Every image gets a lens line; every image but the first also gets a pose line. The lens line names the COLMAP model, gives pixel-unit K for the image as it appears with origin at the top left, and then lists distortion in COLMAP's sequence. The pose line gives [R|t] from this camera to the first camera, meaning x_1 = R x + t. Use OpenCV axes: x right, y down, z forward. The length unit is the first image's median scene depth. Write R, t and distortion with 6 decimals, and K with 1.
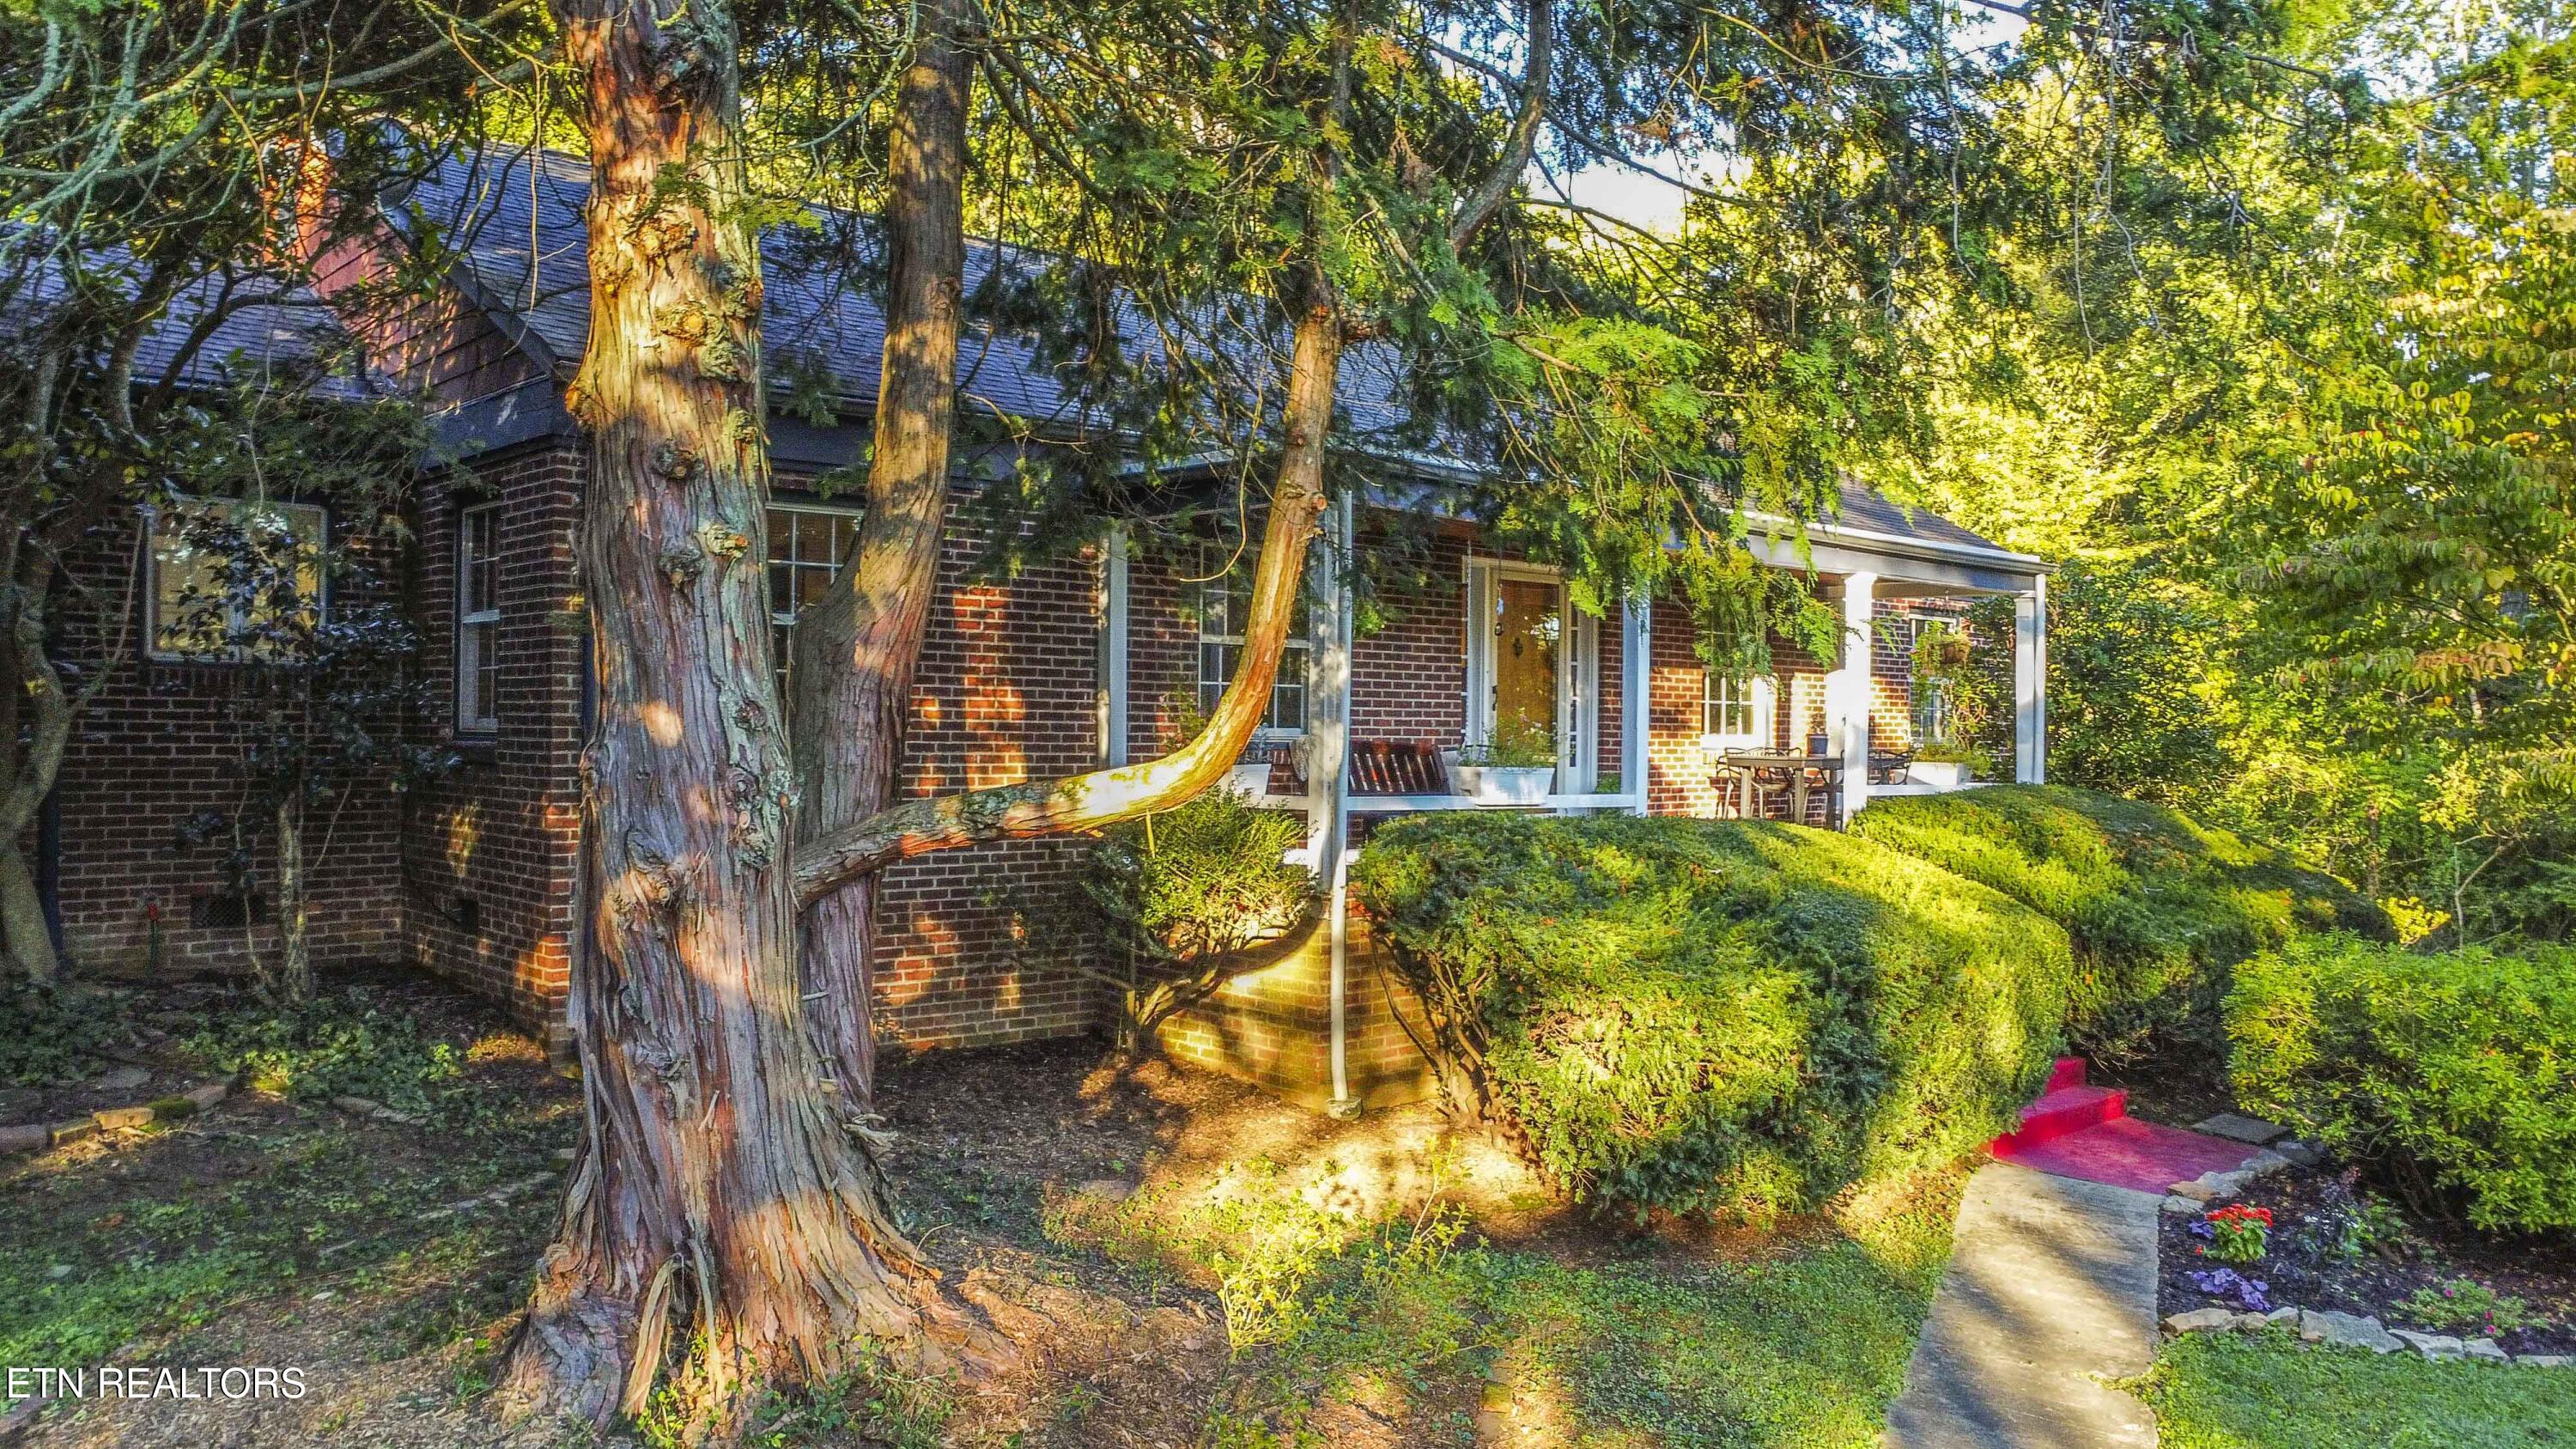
lens RADIAL K [[1909.6, 0, 1288.0], [0, 1909.6, 724.5], [0, 0, 1]] dist [-0.148140, 0.267984]
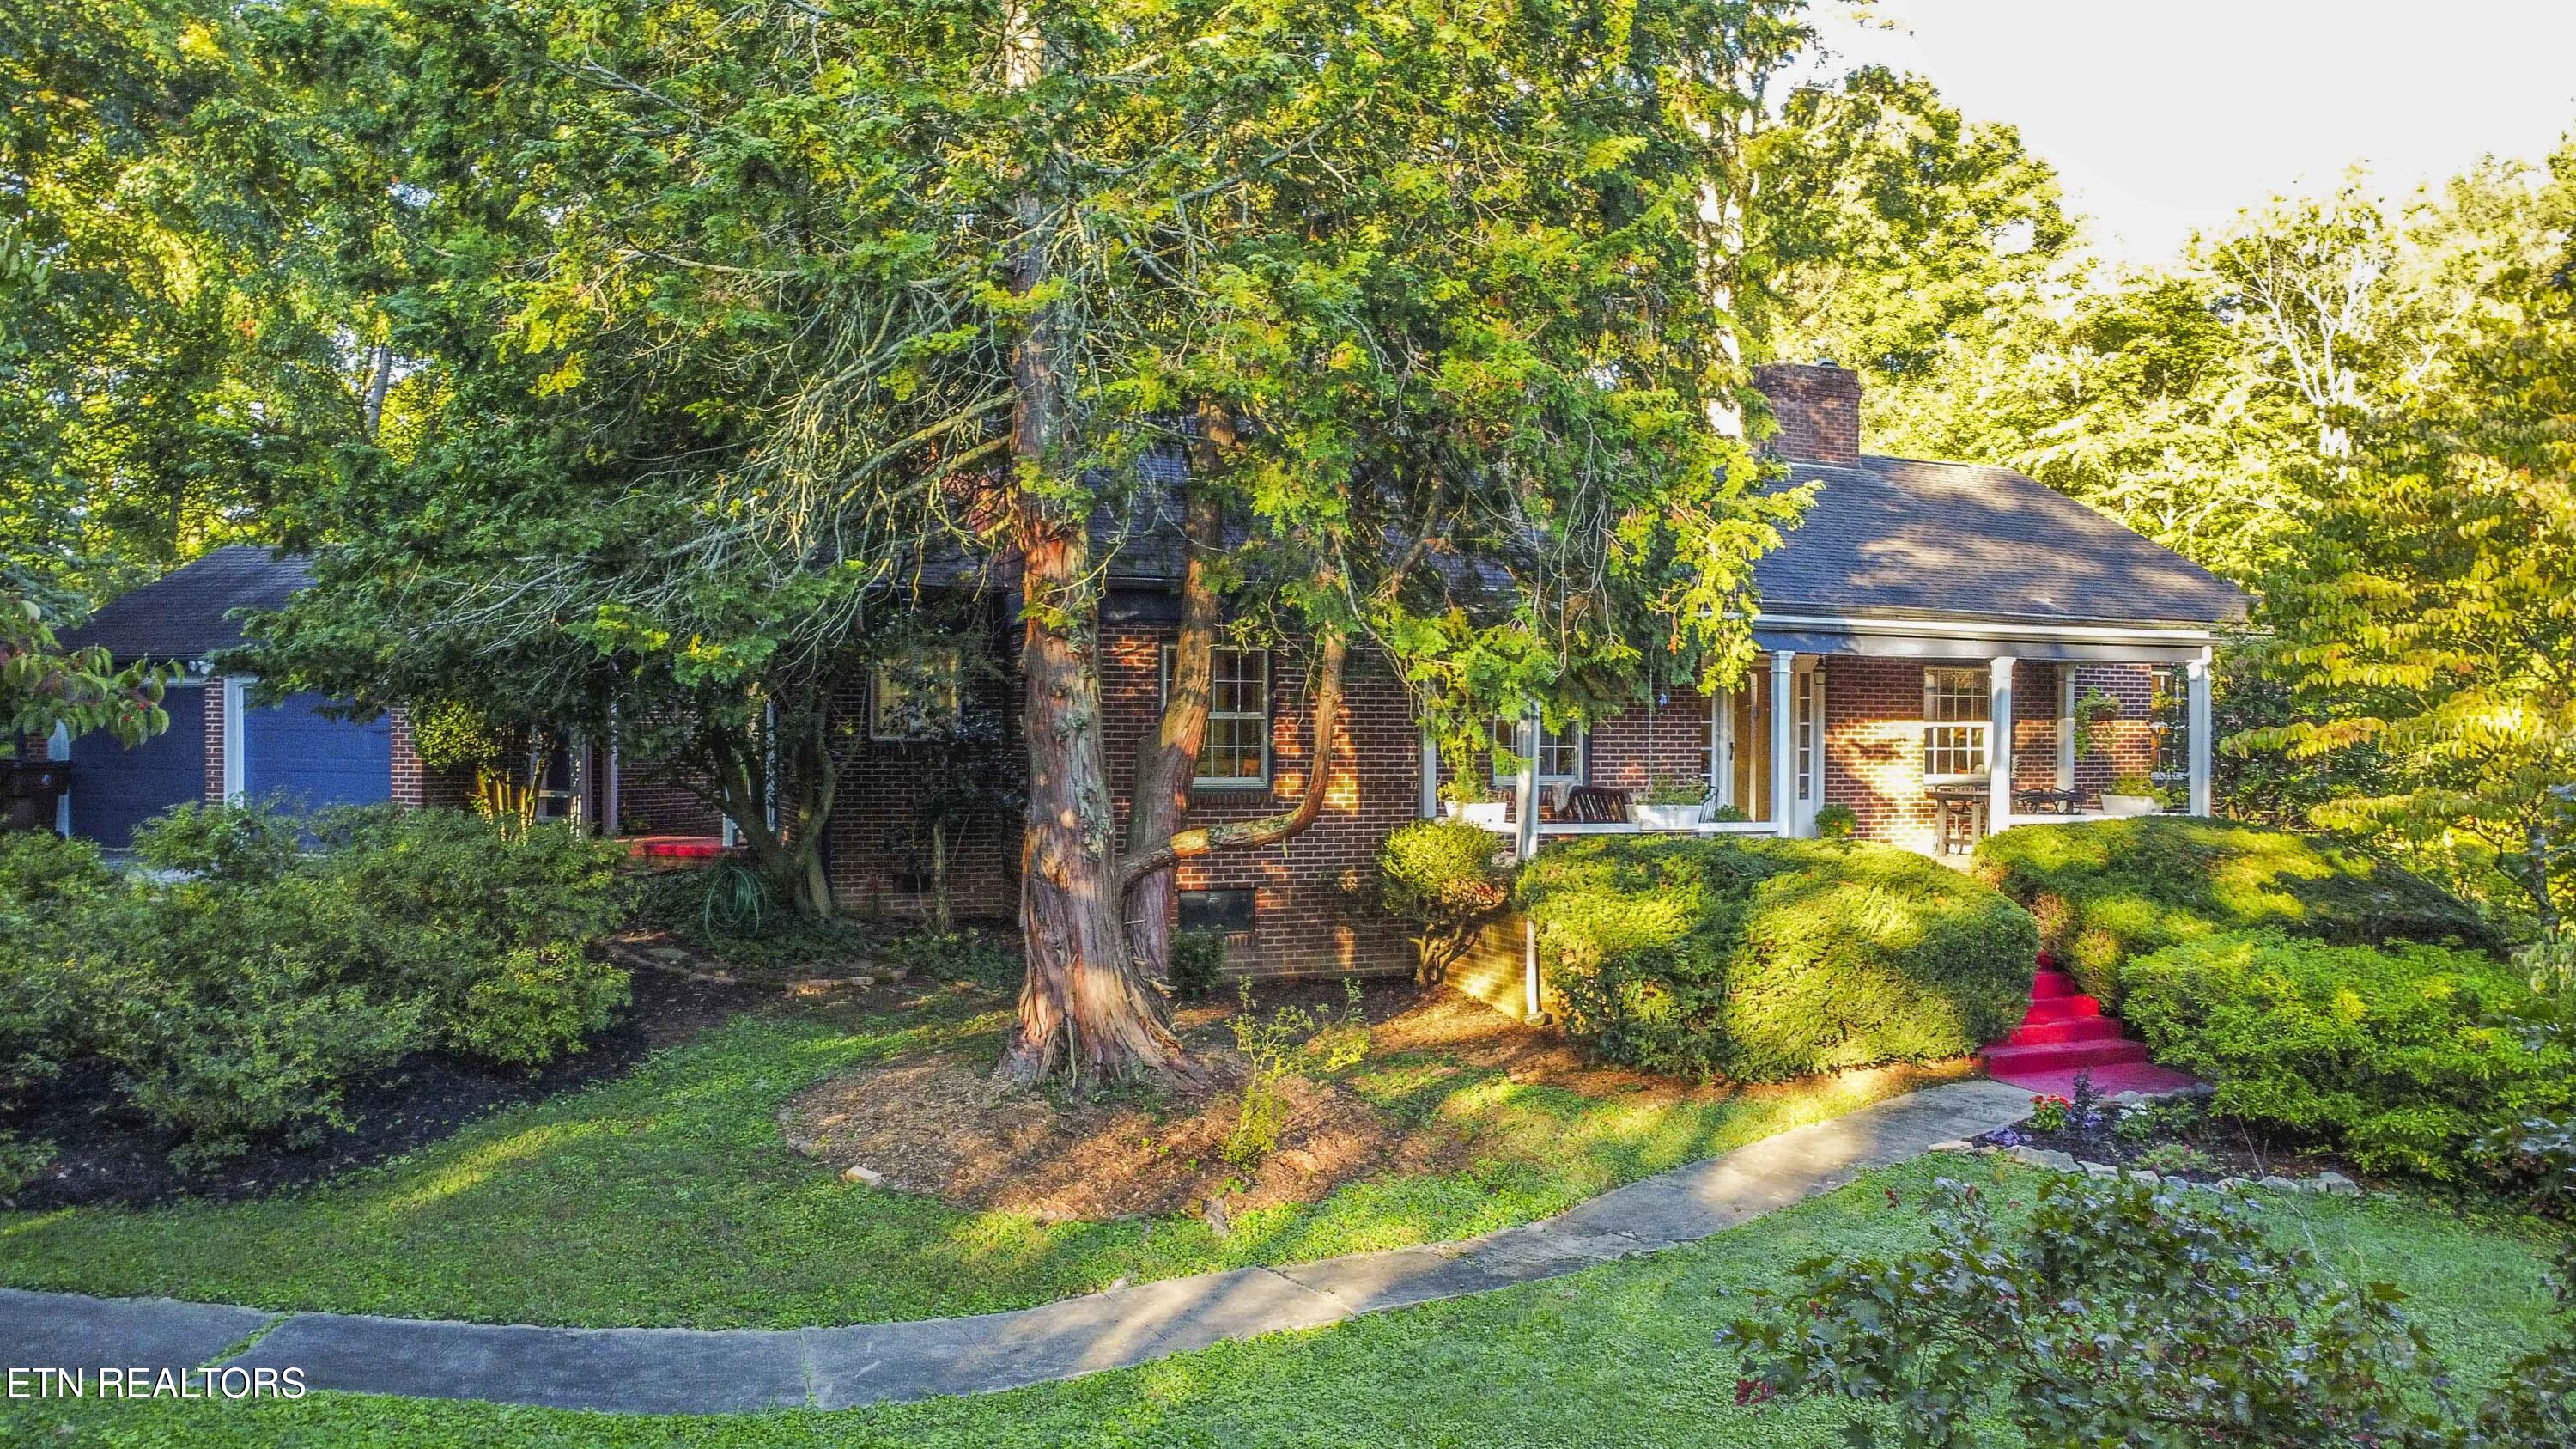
lens RADIAL K [[1877.9, 0, 1353.7], [0, 1877.9, 720.1], [0, 0, 1]] dist [-0.005095, 0.053742]
pose [[0.953414, -0.011703, -0.301439, 0.351539], [0.009634, 0.999919, -0.008348, -0.036364], [0.301512, 0.005056, 0.953449, -0.542894]]
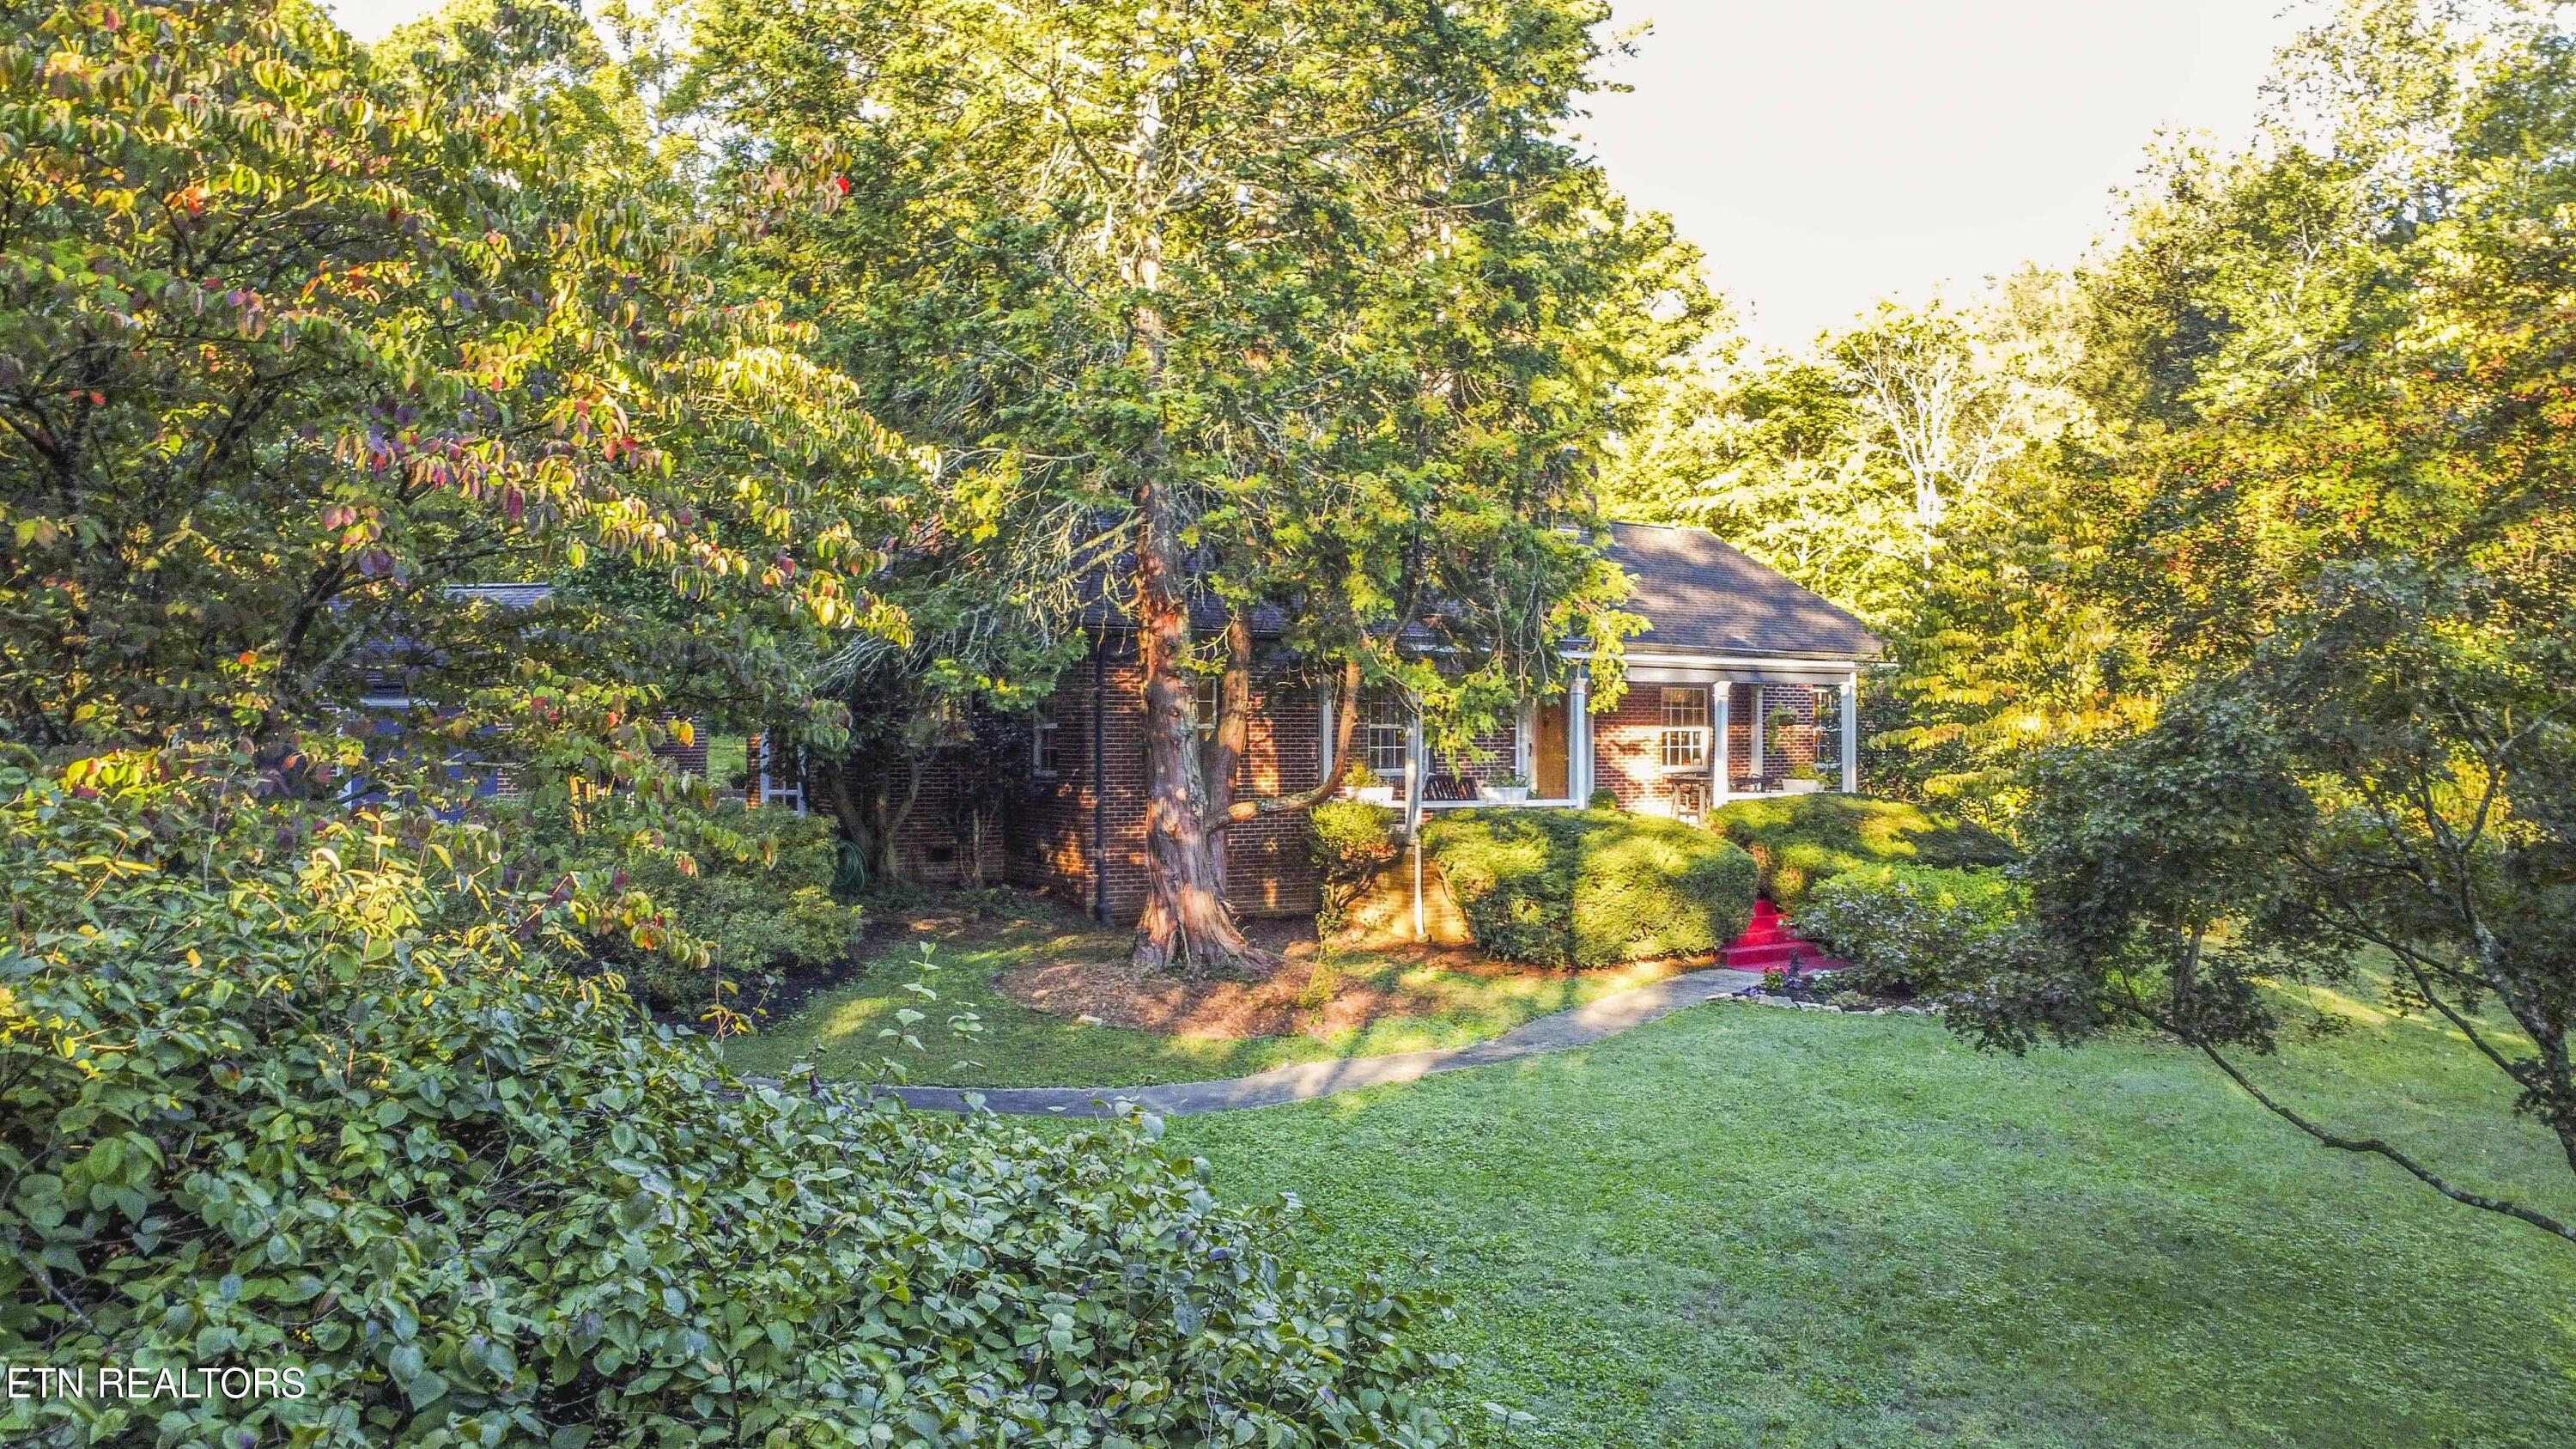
lens RADIAL K [[1909.6, 0, 1288.0], [0, 1909.6, 724.5], [0, 0, 1]] dist [-0.148140, 0.267984]
pose [[0.988323, -0.017024, -0.151416, 0.212327], [0.016223, 0.999847, -0.006522, -0.039633], [0.151504, 0.003989, 0.988449, -1.257645]]
